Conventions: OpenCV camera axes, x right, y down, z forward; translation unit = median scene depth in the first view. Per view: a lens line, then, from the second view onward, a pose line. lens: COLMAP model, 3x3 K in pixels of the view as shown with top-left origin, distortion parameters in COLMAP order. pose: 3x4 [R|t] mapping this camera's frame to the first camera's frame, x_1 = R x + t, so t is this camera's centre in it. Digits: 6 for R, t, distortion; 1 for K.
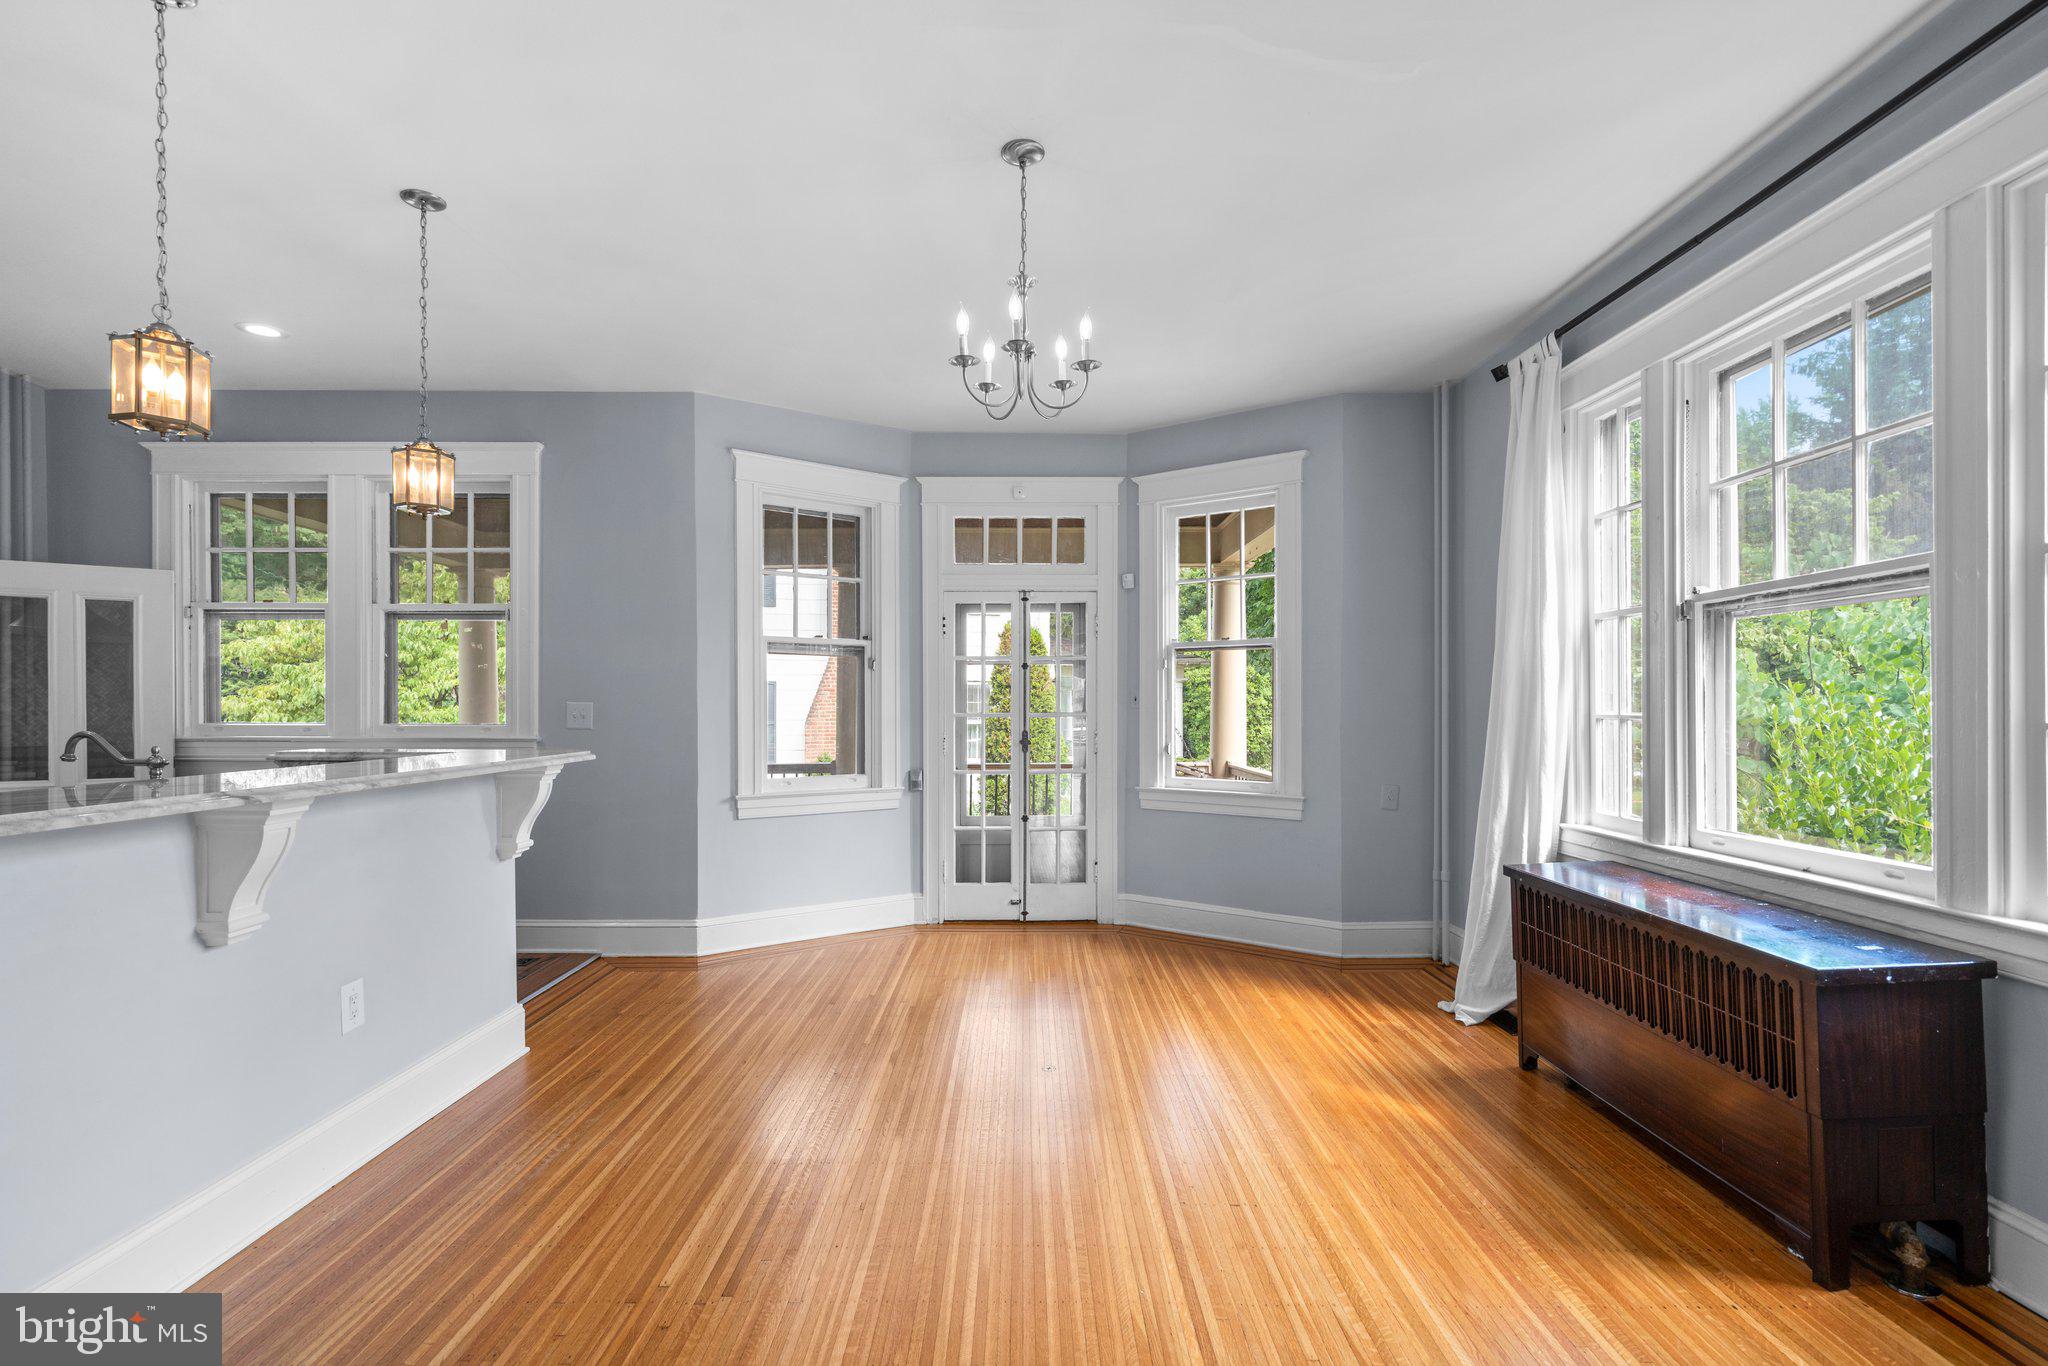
lens RADIAL K [[974.3, 0, 955.8], [0, 974.3, 714.9], [0, 0, 1]] dist [-0.001377, 0.000391]
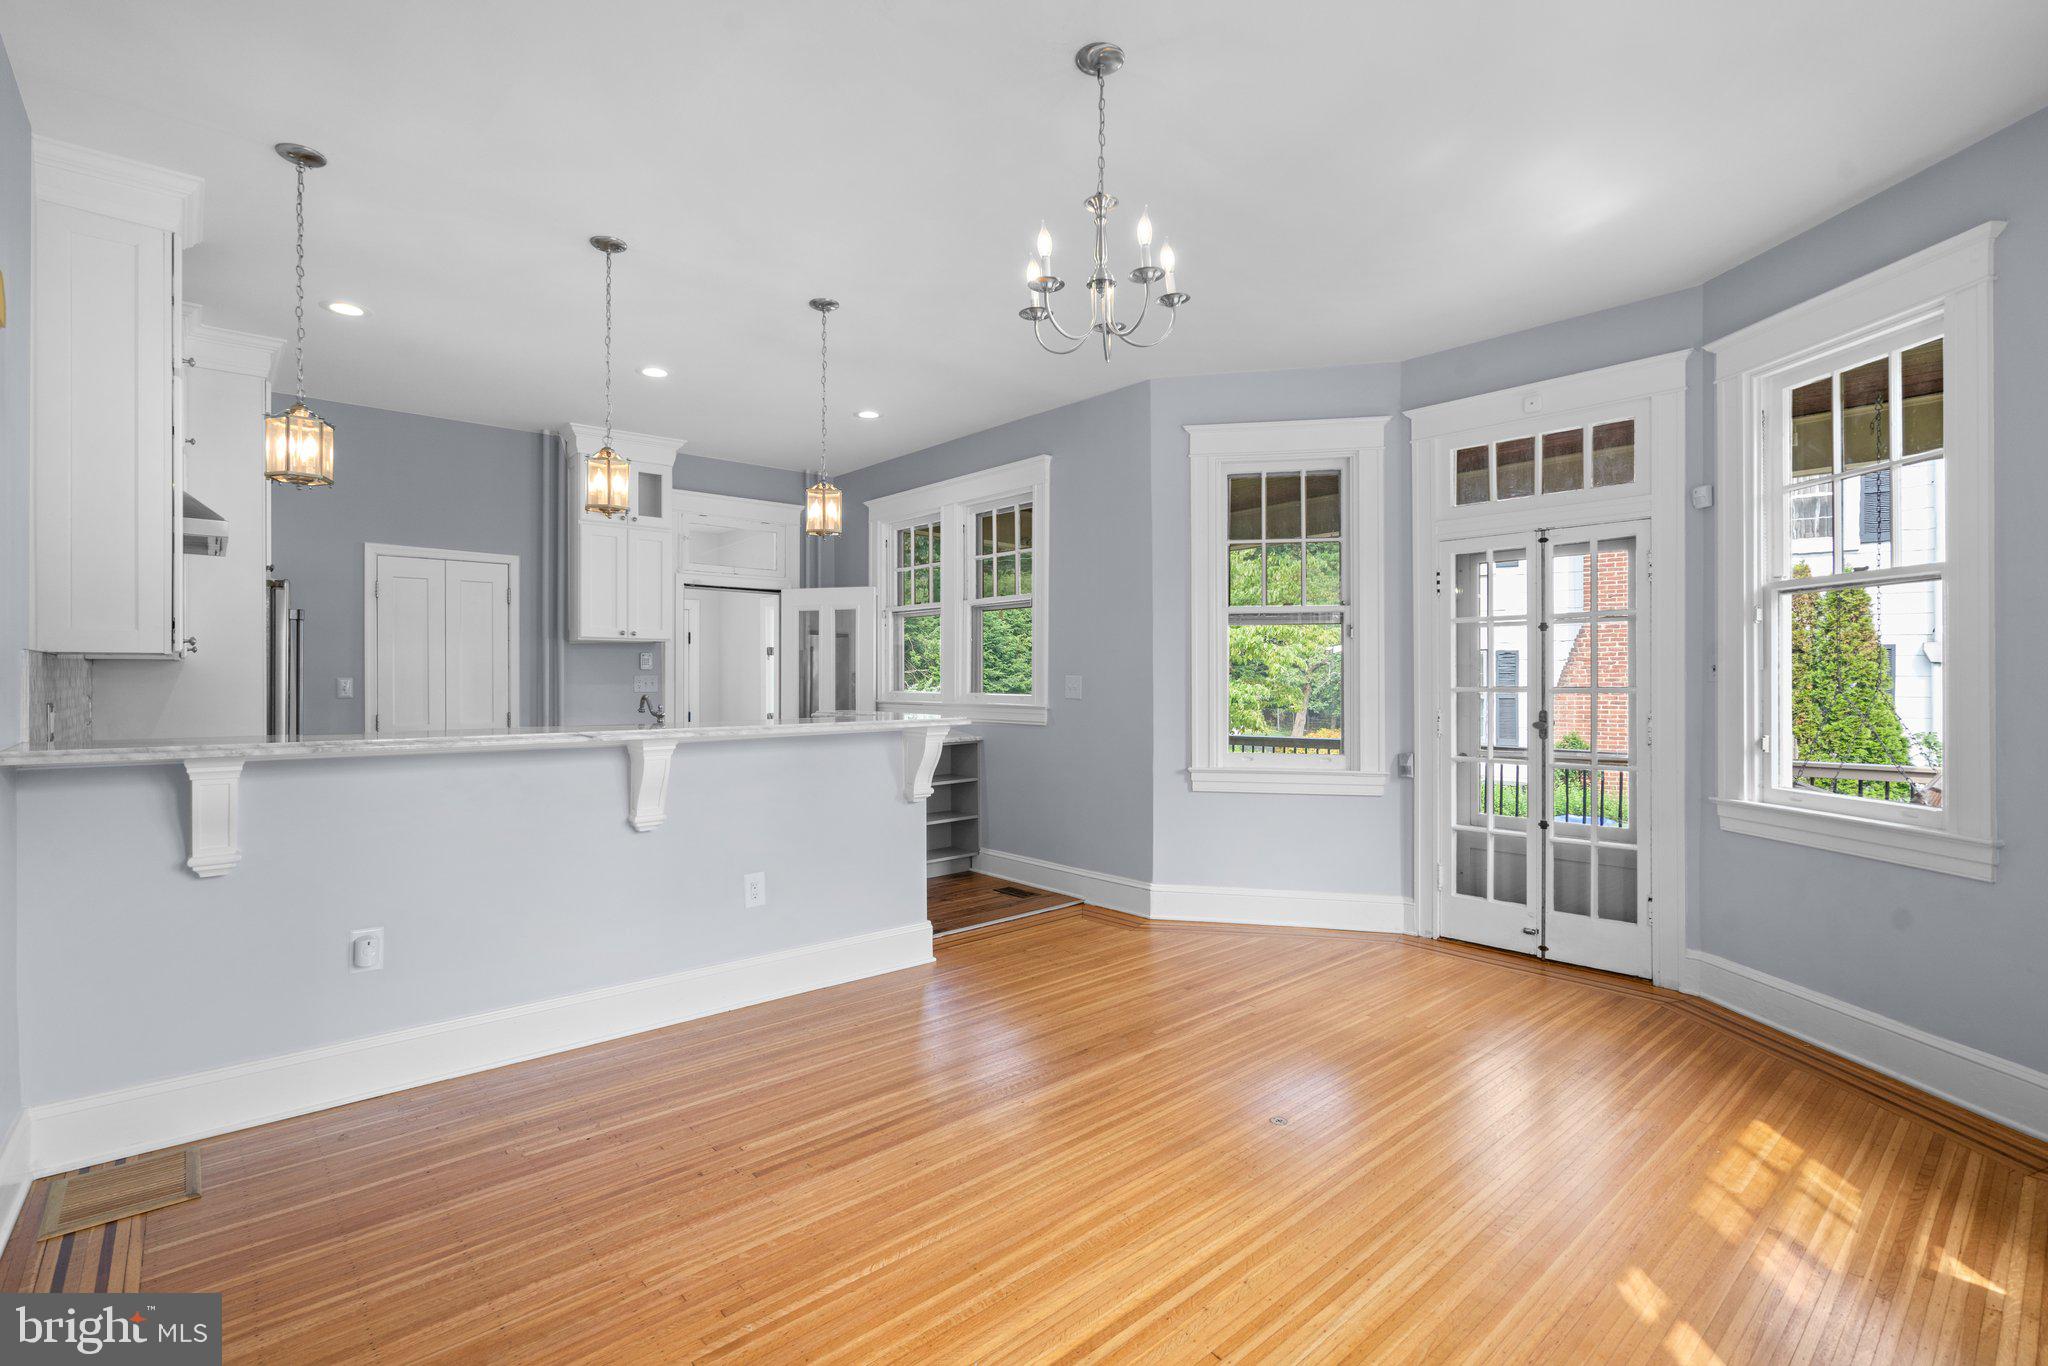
lens RADIAL K [[935.7, 0, 1024.0], [0, 935.7, 683.0], [0, 0, 1]] dist [-0.006931, 0.000806]
pose [[0.662577, 0.003304, -0.748987, 0.390435], [-0.005946, 0.999982, -0.000849, -0.003087], [0.748971, 0.005016, 0.662584, 0.227422]]
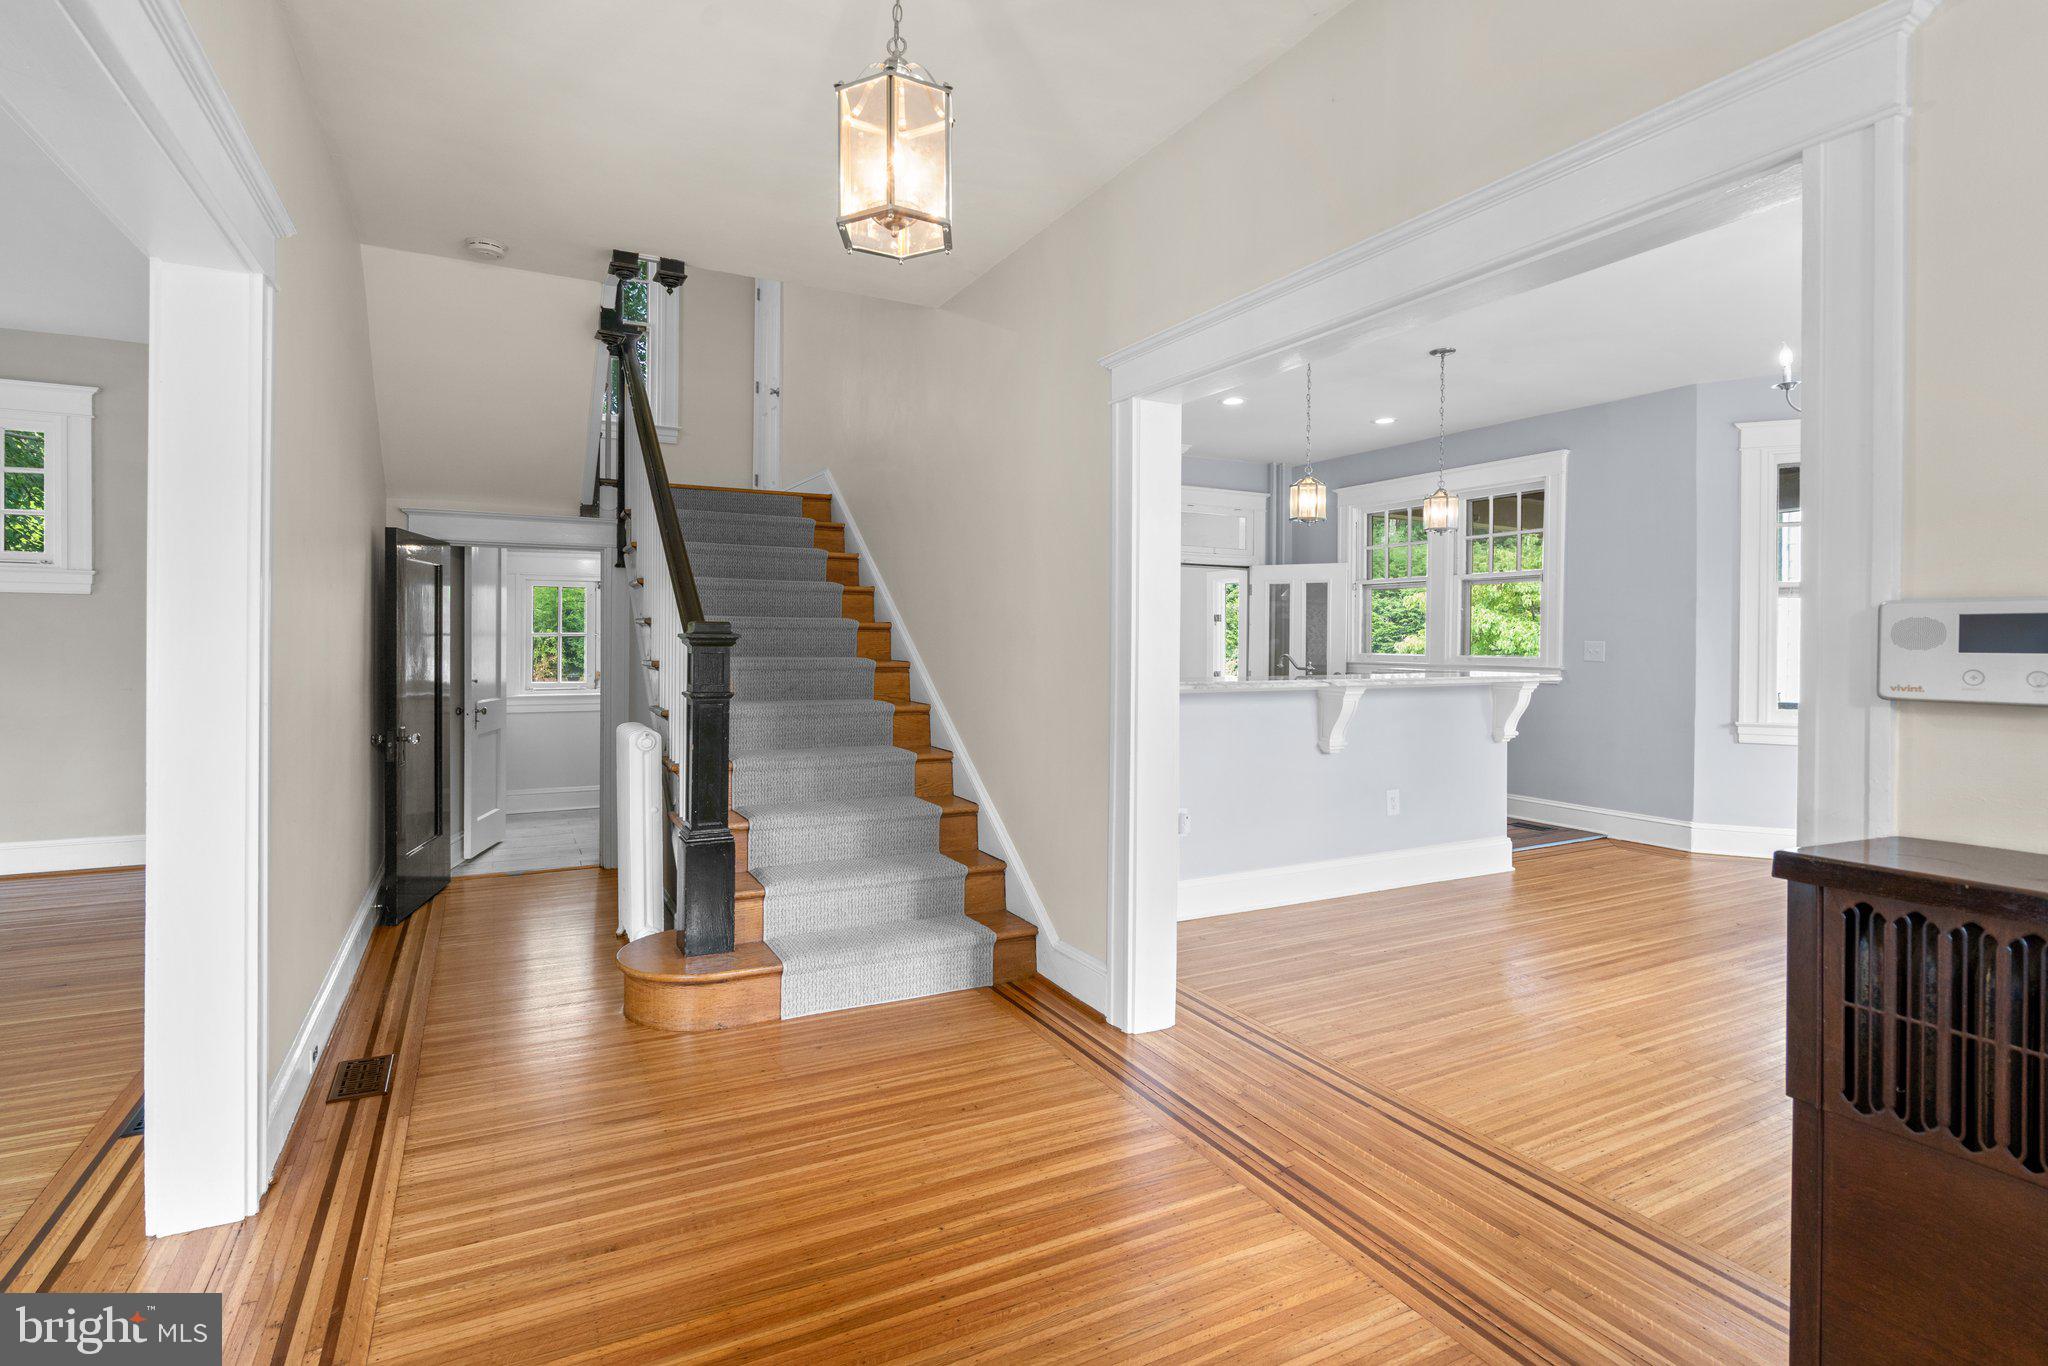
lens RADIAL K [[968.3, 0, 958.7], [0, 968.3, 651.6], [0, 0, 1]] dist [0.003962, 0.000662]
pose [[0.441219, 0.011663, -0.897324, 0.403902], [-0.013428, 0.999889, 0.006394, 0.004300], [0.897299, 0.009228, 0.441327, -0.341637]]
